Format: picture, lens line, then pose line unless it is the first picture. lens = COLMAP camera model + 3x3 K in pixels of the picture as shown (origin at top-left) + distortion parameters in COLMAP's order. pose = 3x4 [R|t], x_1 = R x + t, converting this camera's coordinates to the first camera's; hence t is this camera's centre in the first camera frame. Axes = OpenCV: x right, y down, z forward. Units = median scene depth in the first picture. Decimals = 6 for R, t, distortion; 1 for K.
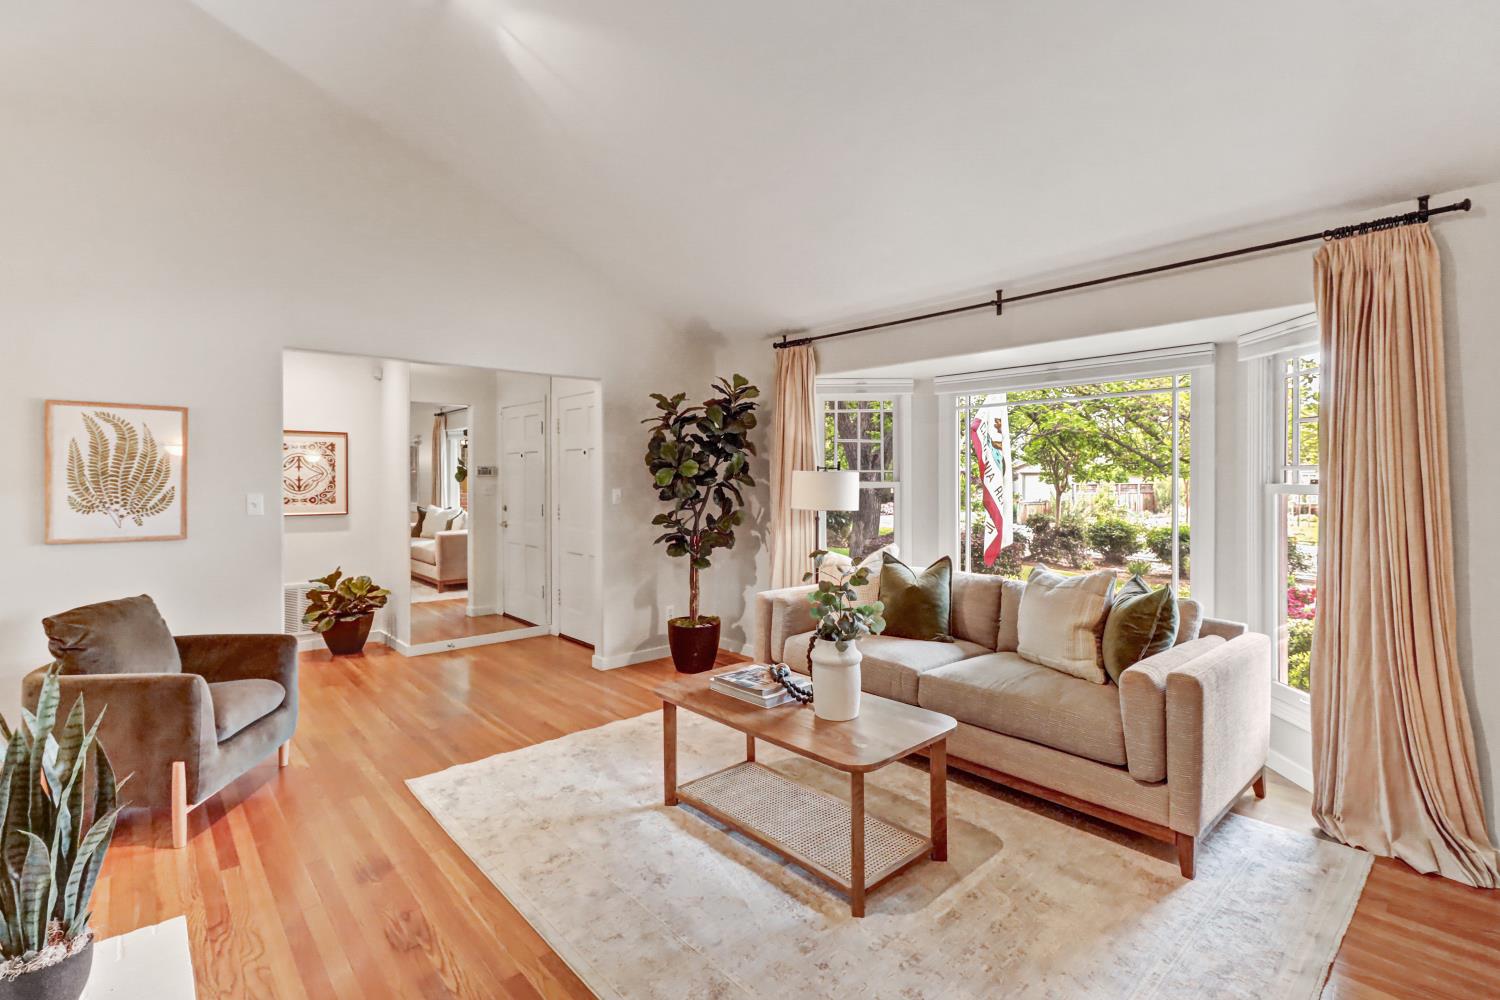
lens RADIAL K [[701.8, 0, 763.1], [0, 701.8, 475.9], [0, 0, 1]] dist [0.013335, -0.009300]
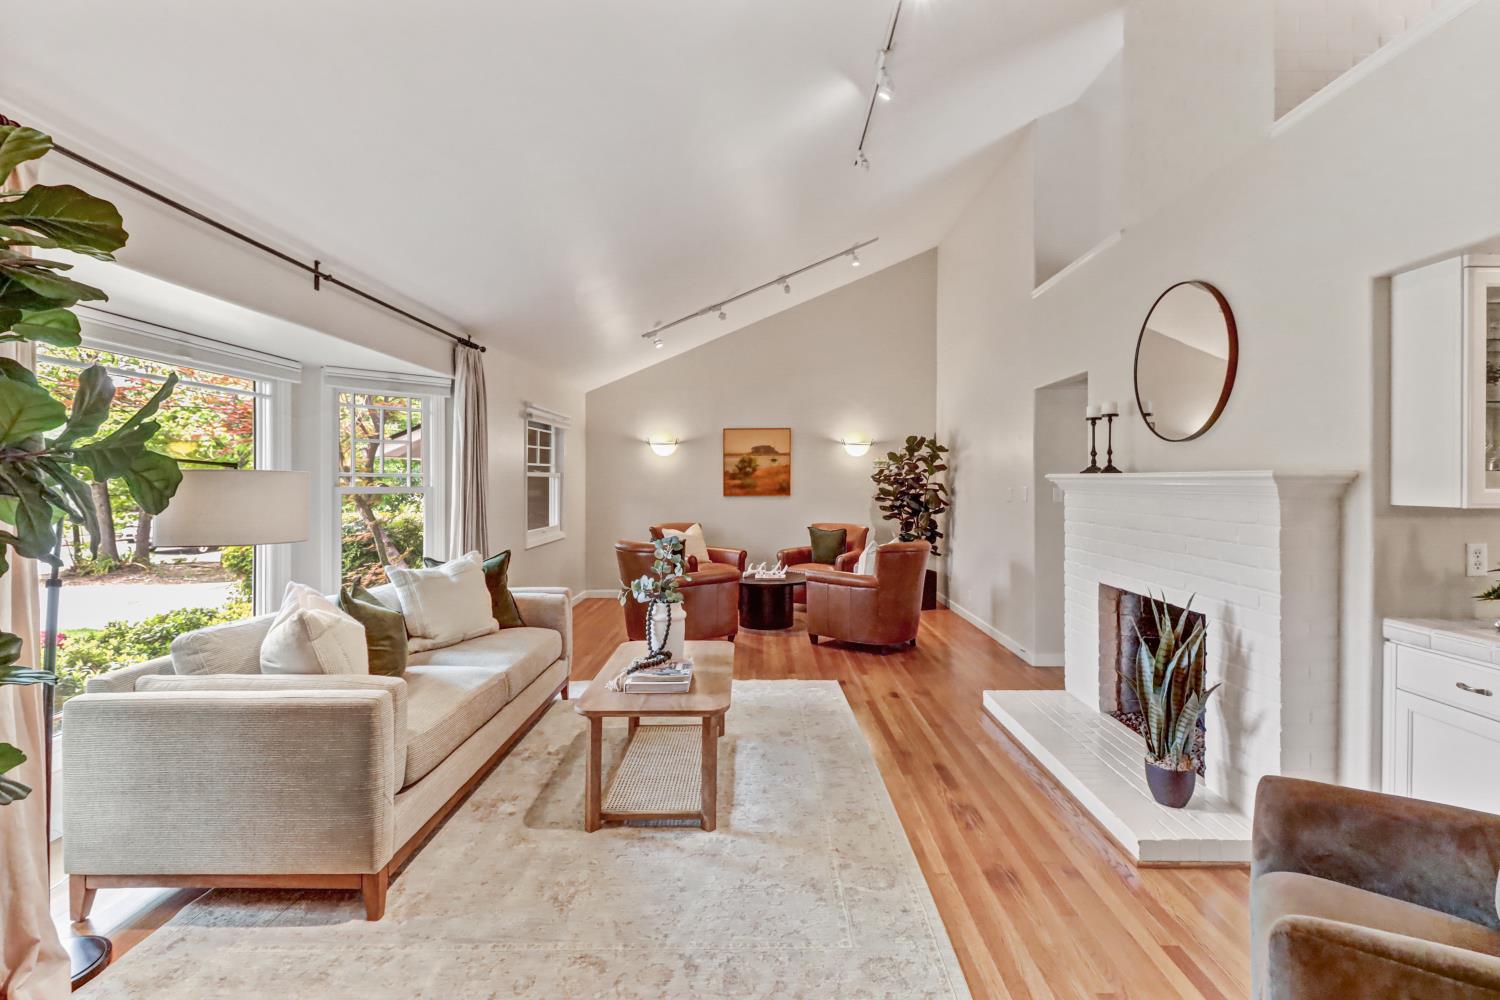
lens RADIAL K [[701.8, 0, 763.1], [0, 701.8, 475.9], [0, 0, 1]] dist [0.013335, -0.009300]
pose [[-0.742138, 0.005378, 0.670226, -0.801159], [0.002696, 0.999984, -0.005039, 0.001650], [-0.670242, -0.001933, -0.742140, 1.616807]]
